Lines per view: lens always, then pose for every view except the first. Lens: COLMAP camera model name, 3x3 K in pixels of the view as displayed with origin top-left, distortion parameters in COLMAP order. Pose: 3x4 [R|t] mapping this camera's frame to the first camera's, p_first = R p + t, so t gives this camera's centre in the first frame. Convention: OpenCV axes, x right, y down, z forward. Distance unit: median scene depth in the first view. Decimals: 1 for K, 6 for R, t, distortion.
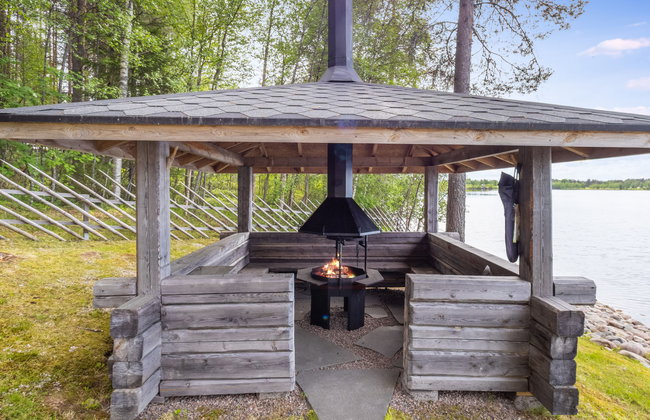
lens RADIAL K [[333.6, 0, 327.6], [0, 333.6, 205.6], [0, 0, 1]] dist [0.000818, -0.000144]
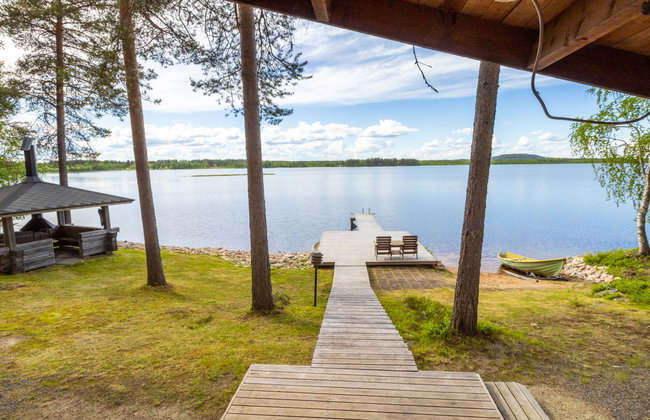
lens RADIAL K [[333.6, 0, 327.6], [0, 333.6, 205.6], [0, 0, 1]] dist [0.000818, -0.000144]
pose [[0.364823, -0.104579, 0.925185, -2.726155], [0.049145, 0.994450, 0.093030, -0.422703], [-0.929779, 0.011529, 0.367937, -3.862277]]
